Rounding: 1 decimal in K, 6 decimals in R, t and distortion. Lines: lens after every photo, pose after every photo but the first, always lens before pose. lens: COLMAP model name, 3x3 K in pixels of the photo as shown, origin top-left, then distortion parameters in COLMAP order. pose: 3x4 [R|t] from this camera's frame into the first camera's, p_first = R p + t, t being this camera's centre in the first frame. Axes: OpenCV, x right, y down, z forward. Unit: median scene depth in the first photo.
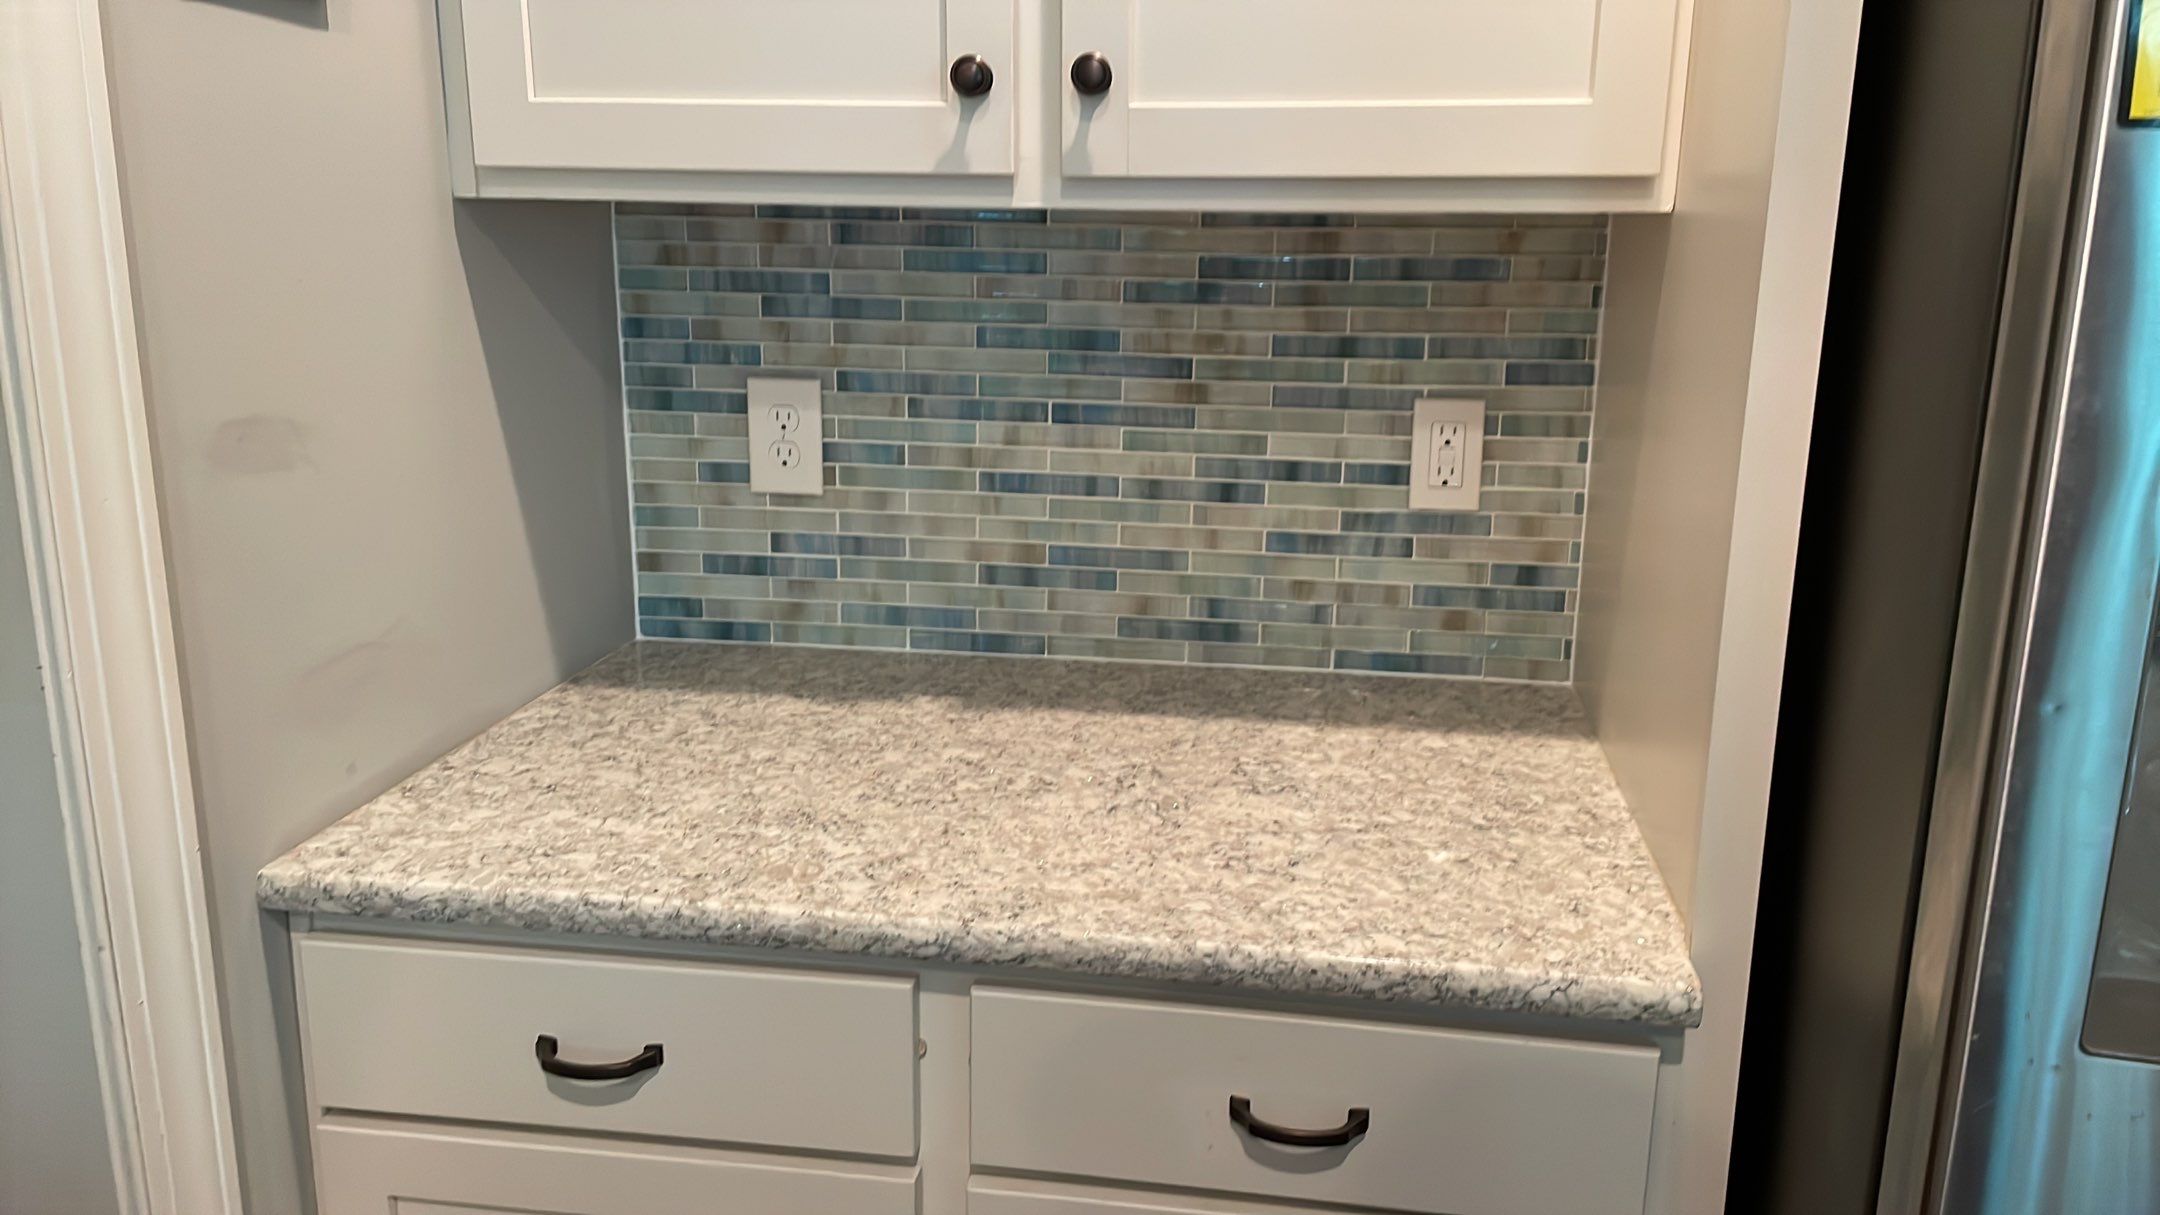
lens RADIAL K [[1567.5, 0, 1086.7], [0, 1567.5, 574.3], [0, 0, 1]] dist [0.098853, -0.127101]
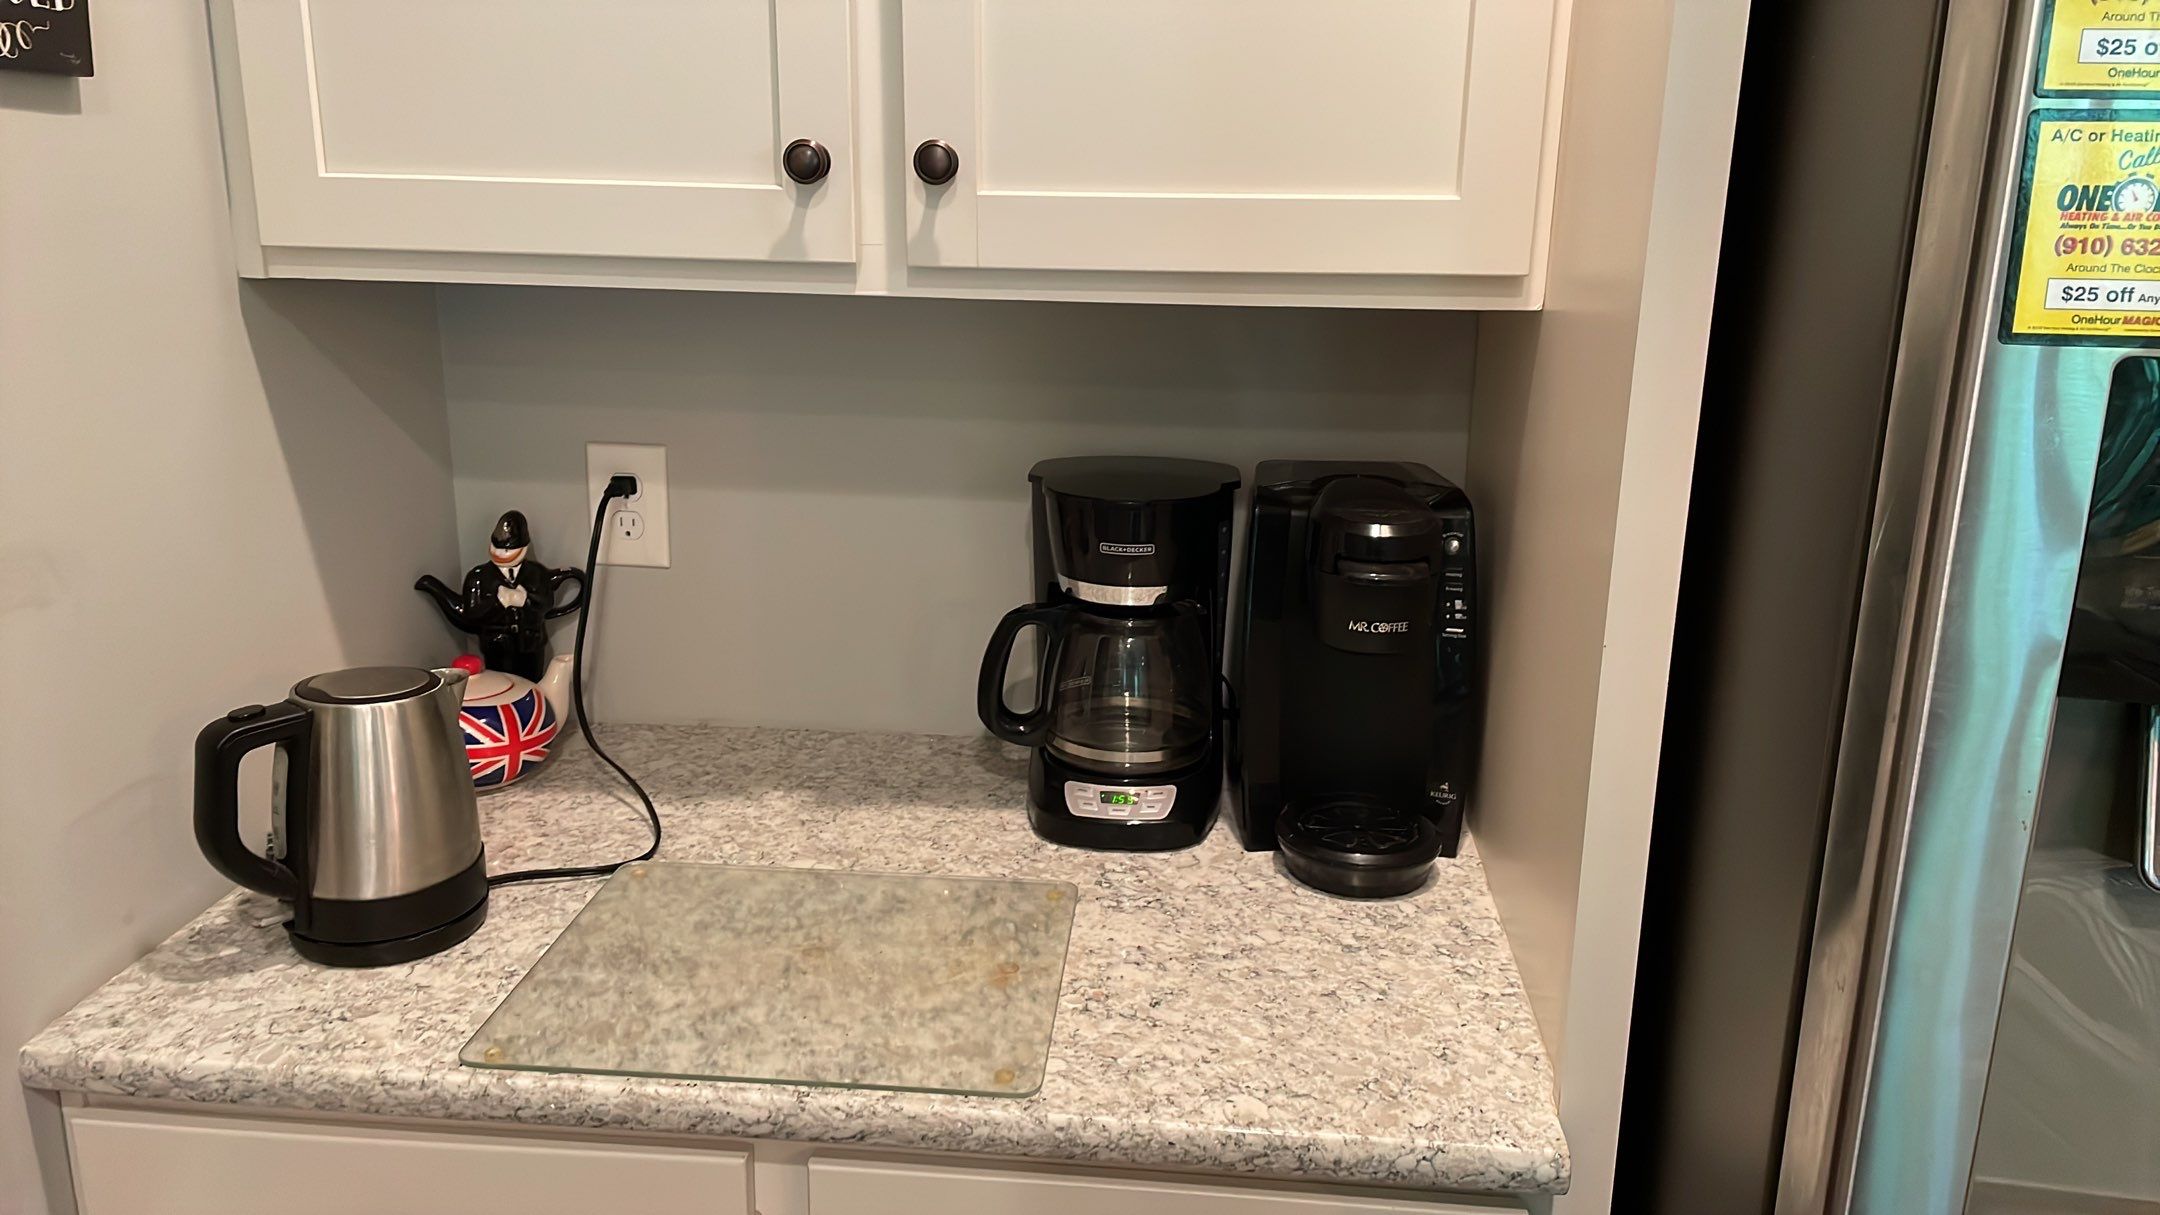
lens RADIAL K [[1567.5, 0, 1086.7], [0, 1567.5, 574.3], [0, 0, 1]] dist [0.098853, -0.127101]
pose [[0.997886, -0.008993, 0.064364, 0.031391], [0.007296, 0.999621, 0.026539, -0.101945], [-0.064578, -0.026013, 0.997574, 0.059061]]
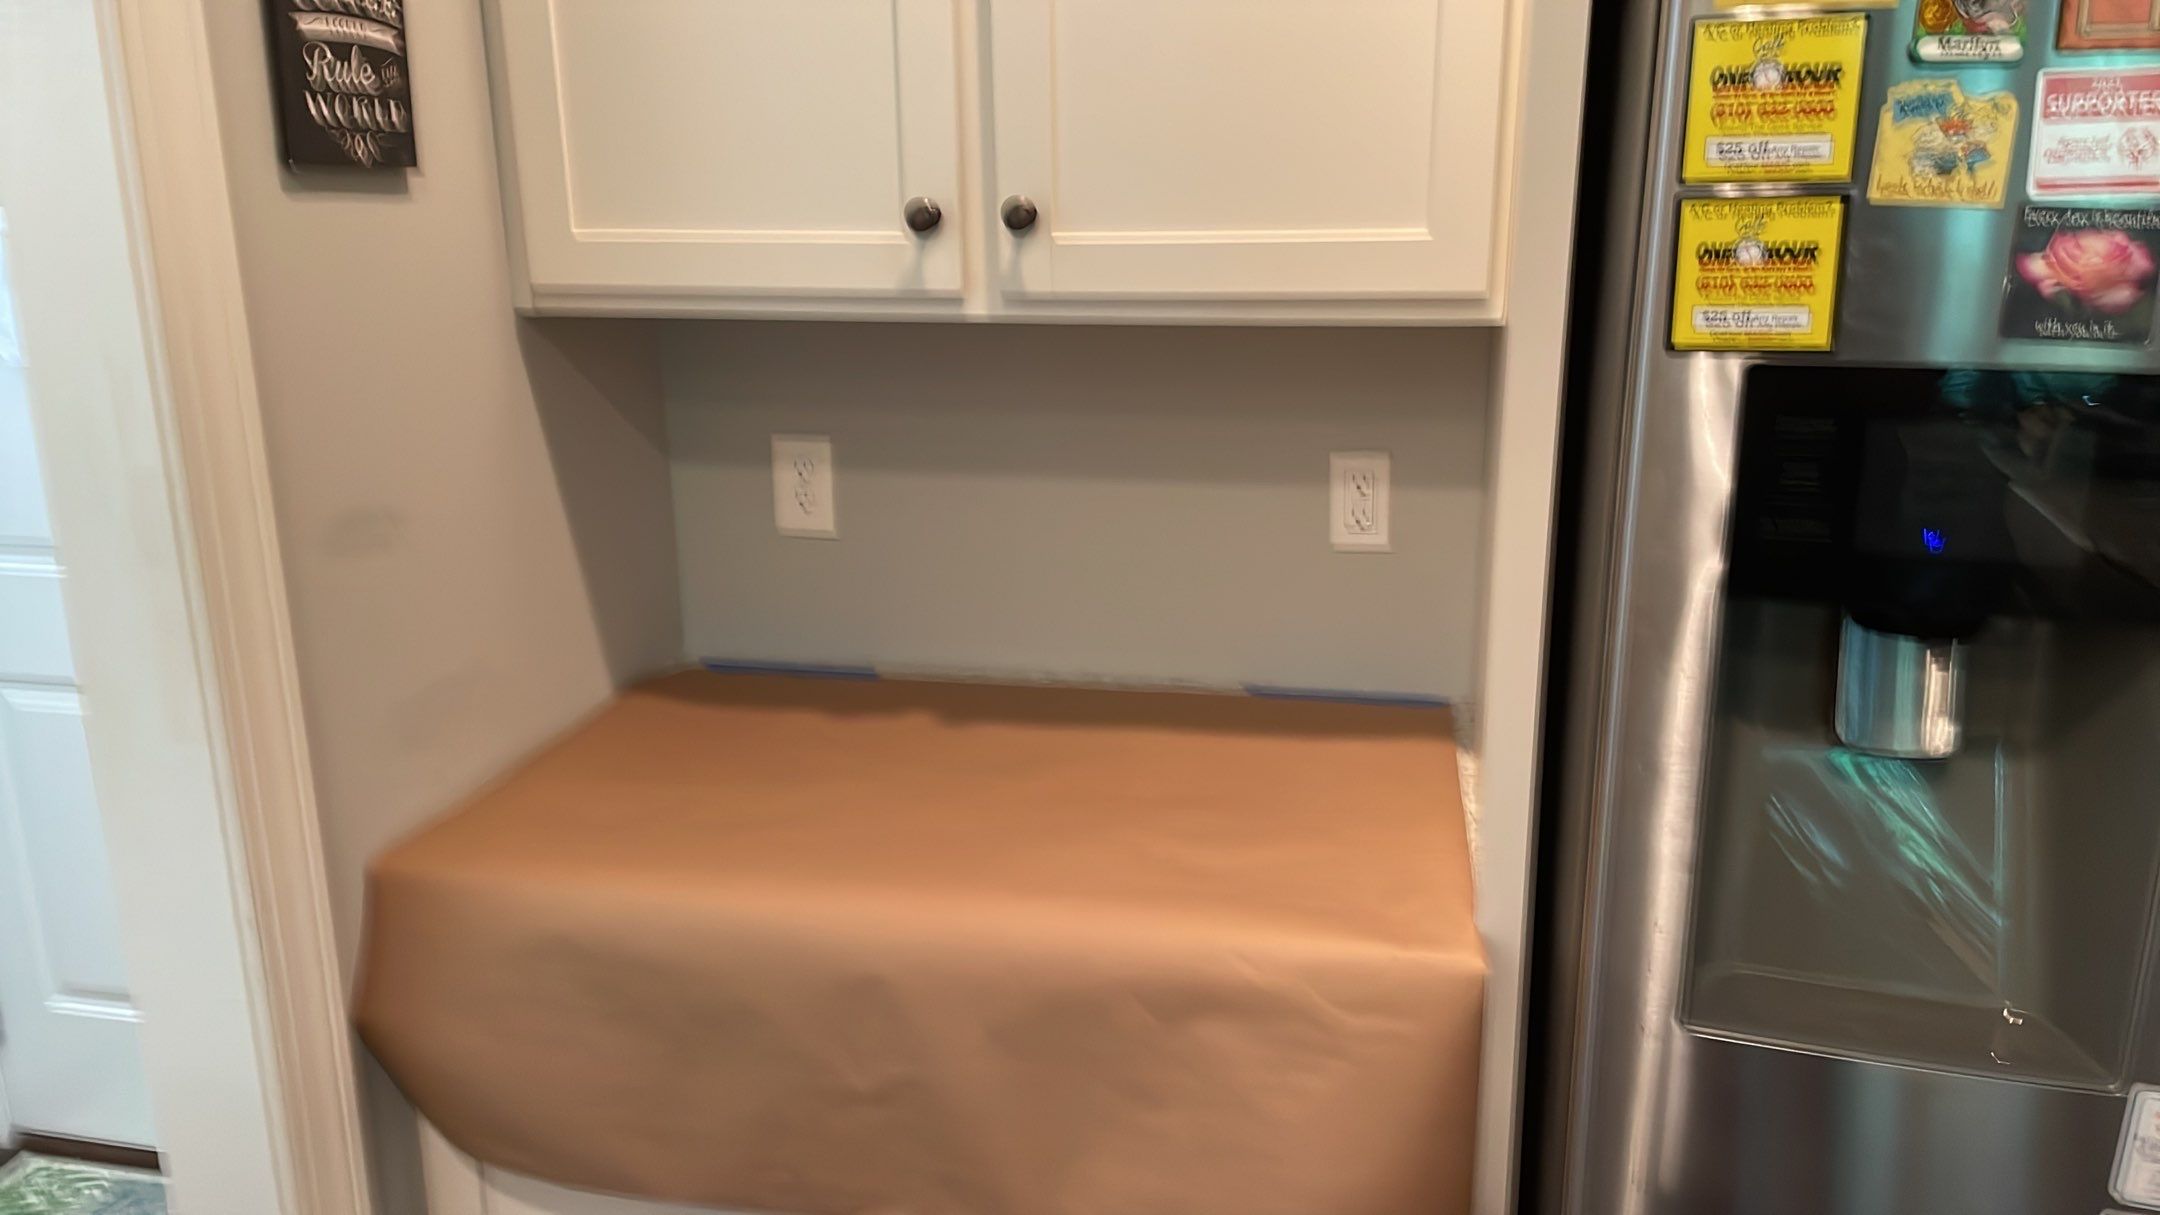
lens RADIAL K [[1567.5, 0, 1086.7], [0, 1567.5, 574.3], [0, 0, 1]] dist [0.098853, -0.127101]
pose [[0.998357, -0.003655, -0.057188, 0.128903], [0.005104, 0.999669, 0.025211, -0.073789], [0.057076, -0.025462, 0.998045, -0.232055]]
